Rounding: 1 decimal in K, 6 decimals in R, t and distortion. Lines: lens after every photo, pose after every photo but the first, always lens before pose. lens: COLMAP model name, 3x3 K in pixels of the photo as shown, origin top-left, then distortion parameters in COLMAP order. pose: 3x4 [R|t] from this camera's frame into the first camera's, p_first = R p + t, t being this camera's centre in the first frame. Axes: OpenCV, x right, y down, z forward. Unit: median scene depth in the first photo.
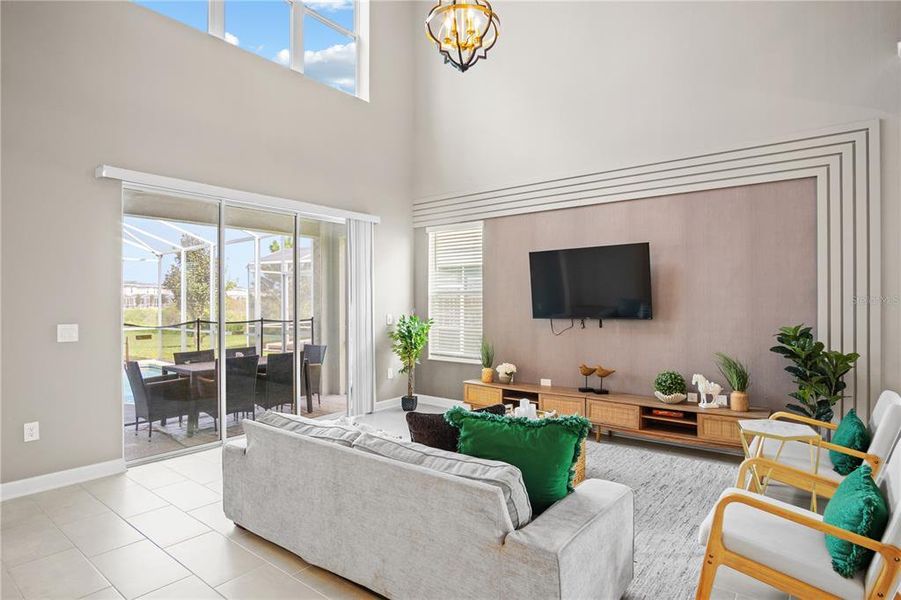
lens RADIAL K [[484.7, 0, 450.5], [0, 484.7, 300.0], [0, 0, 1]] dist [-0.023551, 0.000426]
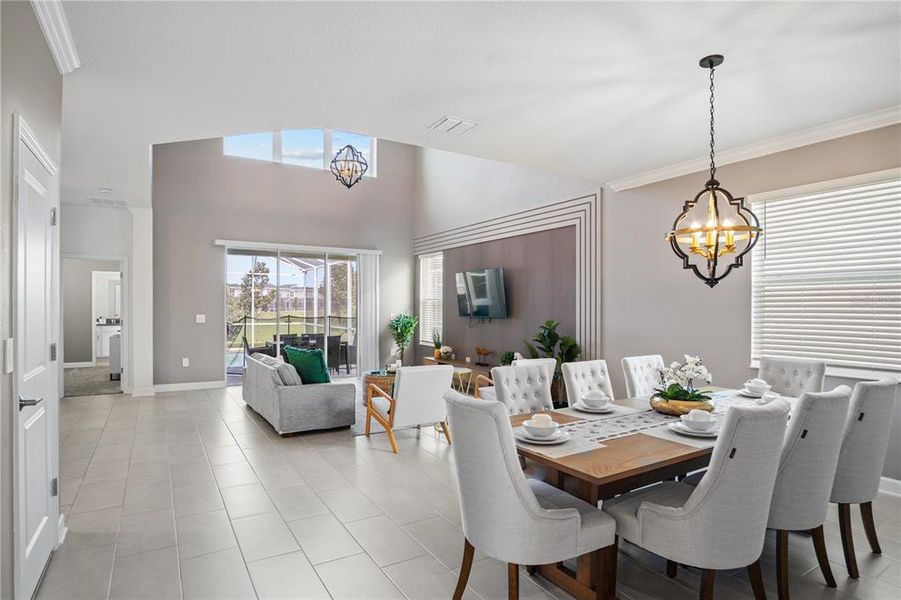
lens RADIAL K [[484.7, 0, 450.5], [0, 484.7, 300.0], [0, 0, 1]] dist [-0.023551, 0.000426]
pose [[0.936432, 0.002232, -0.350841, 0.646145], [-0.004994, 0.999963, -0.006966, -0.003398], [0.350813, 0.008276, 0.936409, -0.407154]]
